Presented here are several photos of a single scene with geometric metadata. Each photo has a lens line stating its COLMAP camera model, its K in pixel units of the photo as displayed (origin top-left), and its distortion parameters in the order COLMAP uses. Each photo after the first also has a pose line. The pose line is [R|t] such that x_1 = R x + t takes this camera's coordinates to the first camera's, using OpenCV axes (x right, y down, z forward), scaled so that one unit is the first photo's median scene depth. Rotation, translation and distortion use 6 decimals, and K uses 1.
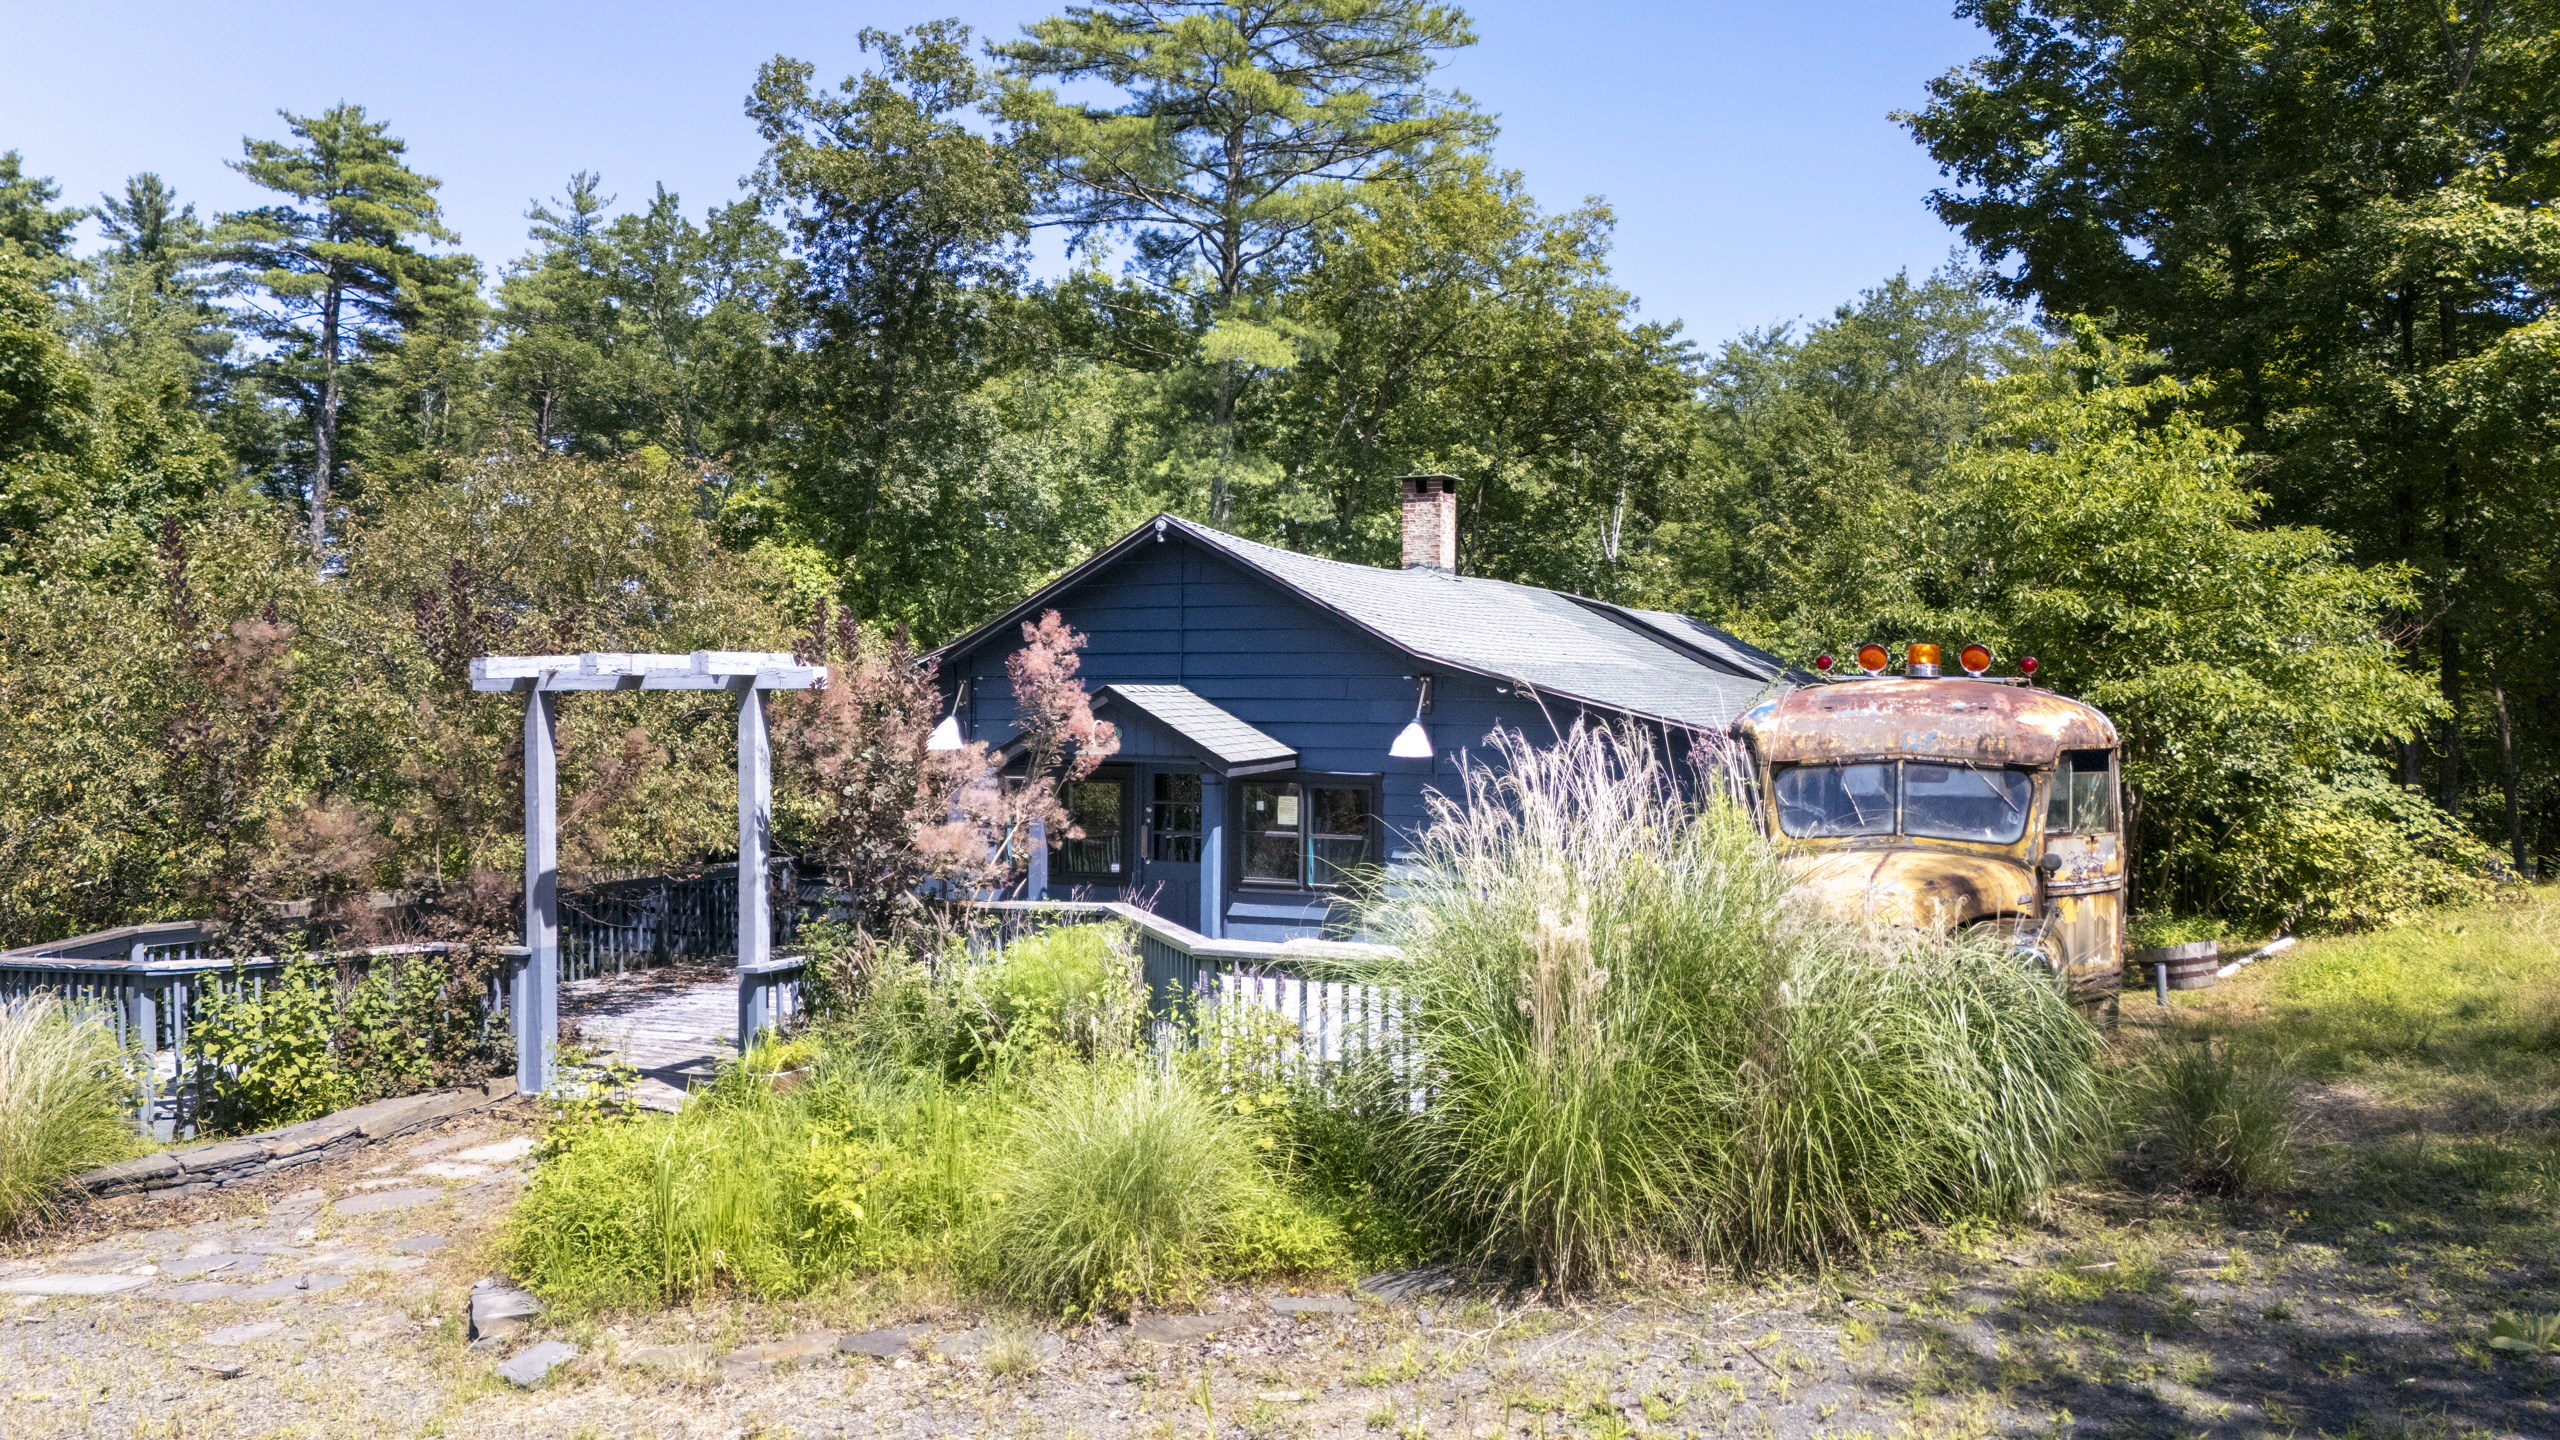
lens RADIAL K [[1959.5, 0, 1320.4], [0, 1959.5, 720.6], [0, 0, 1]] dist [0.088596, -0.079206]
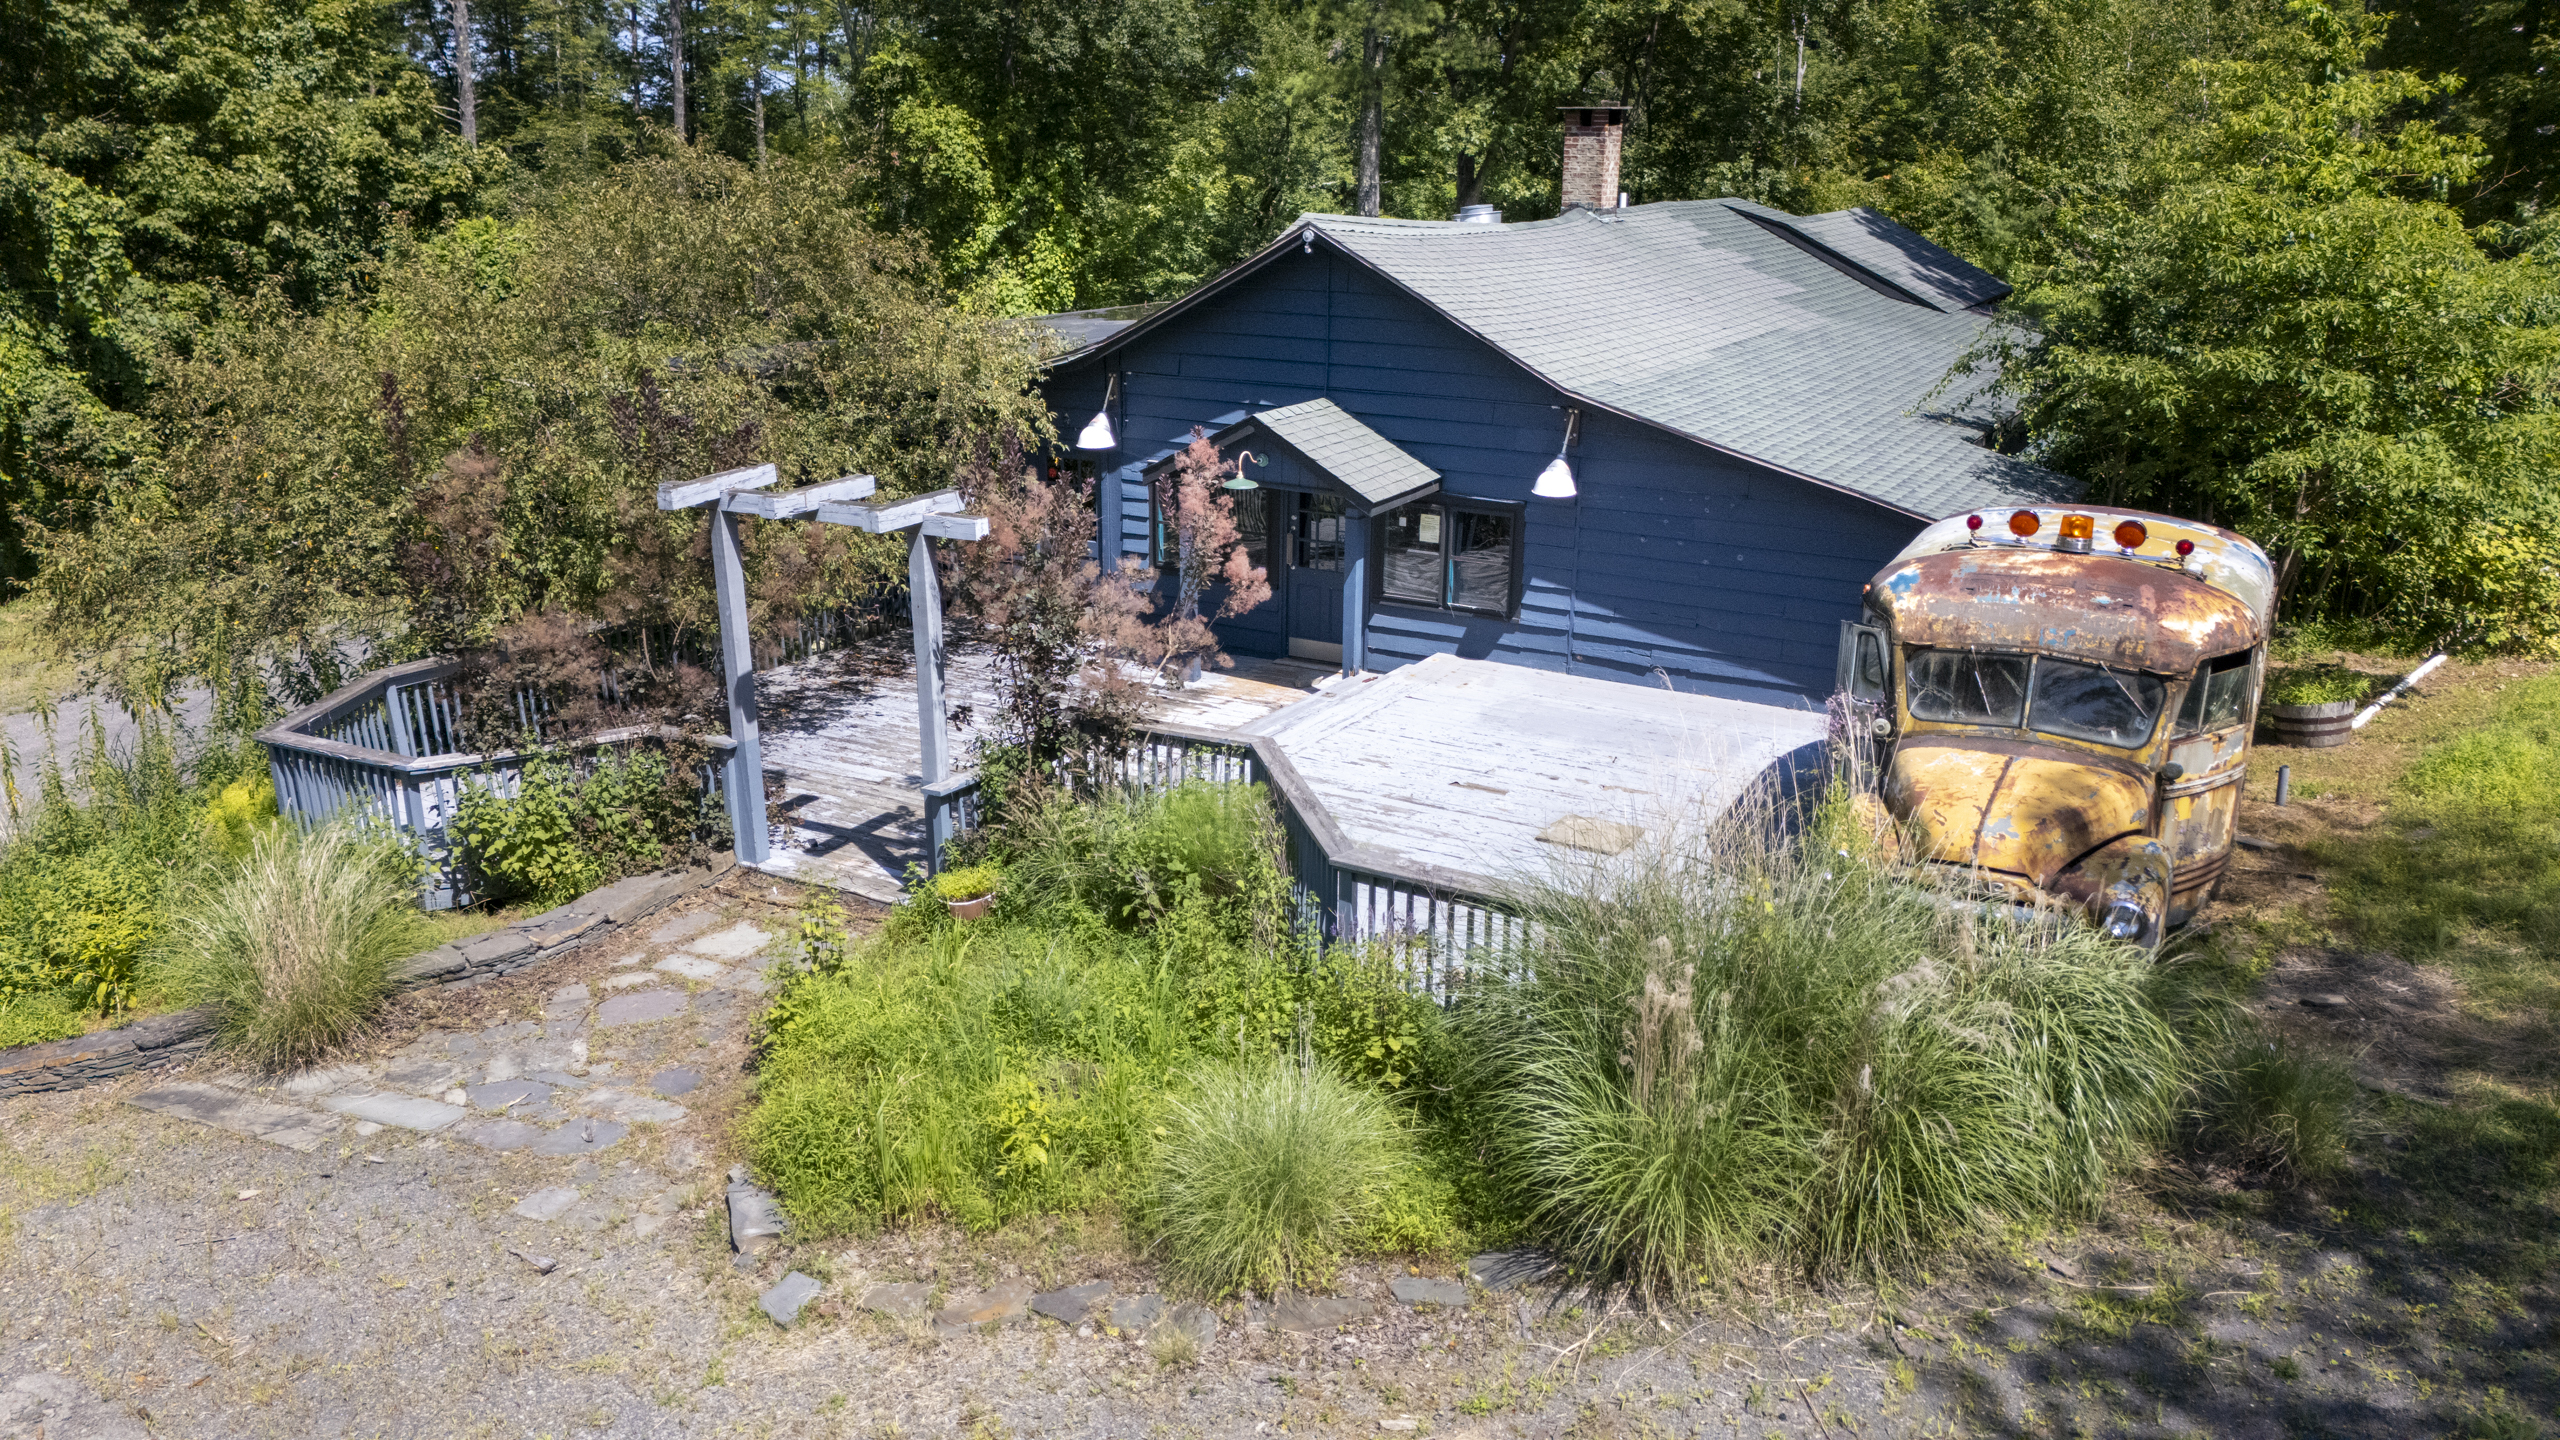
lens RADIAL K [[1949.0, 0, 1290.8], [0, 1949.0, 724.8], [0, 0, 1]] dist [0.093476, -0.091365]
pose [[0.995850, 0.033781, -0.084511, 0.000899], [-0.005497, 0.949194, 0.314643, -0.254536], [0.090846, -0.312873, 0.945440, 0.000028]]
